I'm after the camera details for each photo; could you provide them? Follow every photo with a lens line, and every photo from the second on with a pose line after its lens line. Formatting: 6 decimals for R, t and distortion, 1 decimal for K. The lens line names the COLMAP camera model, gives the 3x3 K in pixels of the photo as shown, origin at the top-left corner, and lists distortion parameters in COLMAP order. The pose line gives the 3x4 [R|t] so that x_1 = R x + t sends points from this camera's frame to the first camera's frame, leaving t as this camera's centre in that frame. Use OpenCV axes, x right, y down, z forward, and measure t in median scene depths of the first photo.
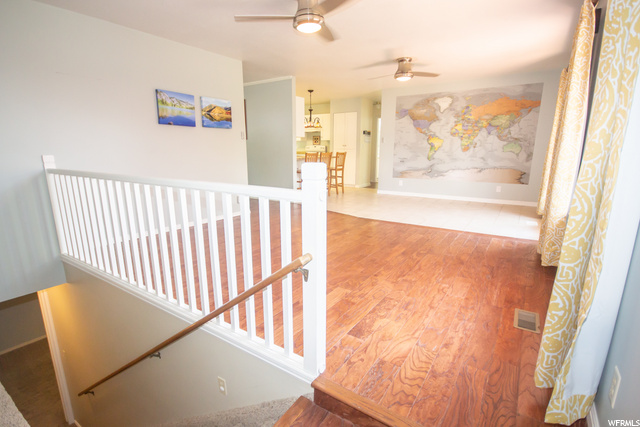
lens RADIAL K [[309.1, 0, 320.3], [0, 309.1, 219.2], [0, 0, 1]] dist [-0.001782, -0.000776]
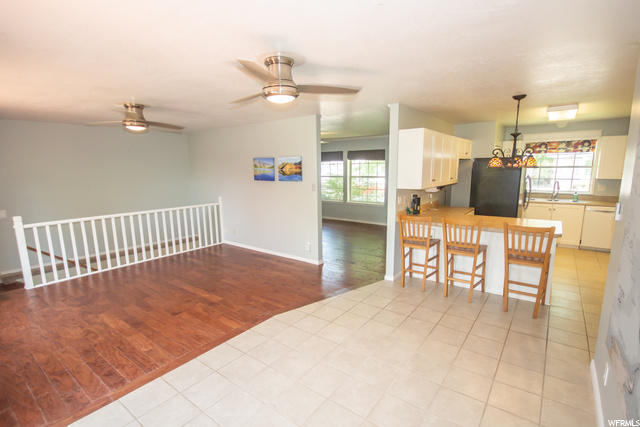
lens RADIAL K [[309.1, 0, 320.3], [0, 309.1, 219.2], [0, 0, 1]] dist [-0.001782, -0.000776]
pose [[-0.058070, 0.170262, -0.983686, 0.622307], [-0.208551, 0.961540, 0.178740, -0.292866], [0.976286, 0.215528, -0.020329, 0.878537]]
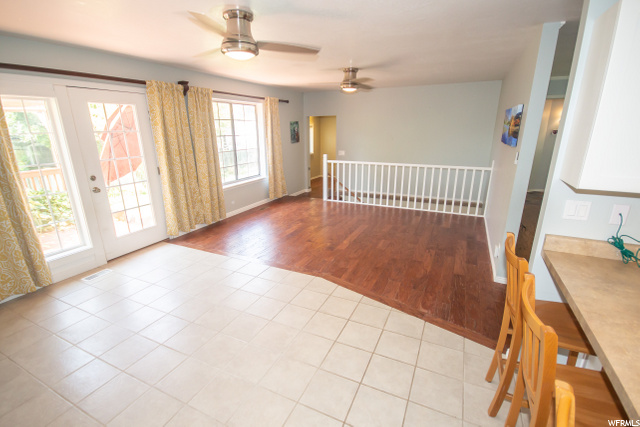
lens RADIAL K [[303.6, 0, 319.3], [0, 303.6, 218.8], [0, 0, 1]] dist [0.003941, -0.000328]
pose [[-0.989155, 0.052124, -0.137316, 0.175365], [-0.022919, 0.868680, 0.494843, -0.373361], [0.145077, 0.492623, -0.858065, 1.246691]]
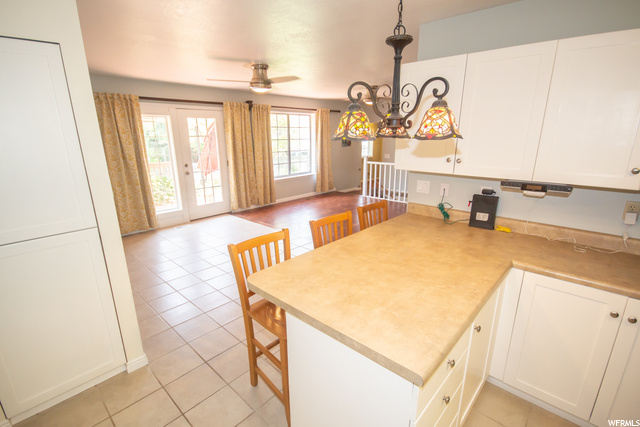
lens RADIAL K [[309.1, 0, 320.3], [0, 309.1, 219.2], [0, 0, 1]] dist [-0.001782, -0.000776]
pose [[-0.988592, -0.031874, 0.147210, -0.018013], [0.042307, 0.879244, 0.474490, -0.423449], [-0.144557, 0.475305, -0.867864, 1.466674]]
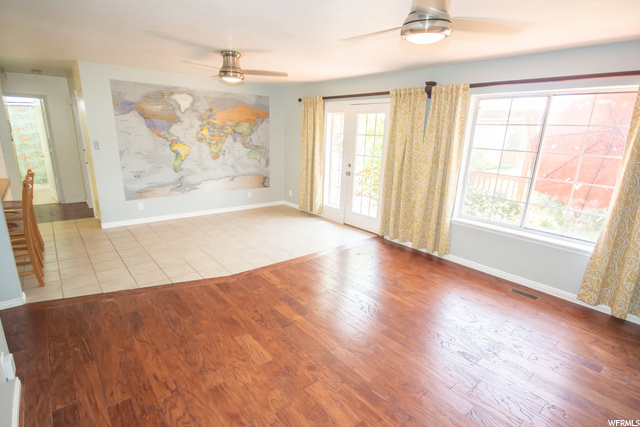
lens RADIAL K [[323.0, 0, 313.8], [0, 323.0, 218.0], [0, 0, 1]] dist [0.000983, 0.000005]
pose [[0.292472, -0.237486, 0.926316, -0.378233], [0.179494, 0.965088, 0.190753, -0.193418], [-0.939277, 0.110479, 0.324888, 0.470016]]
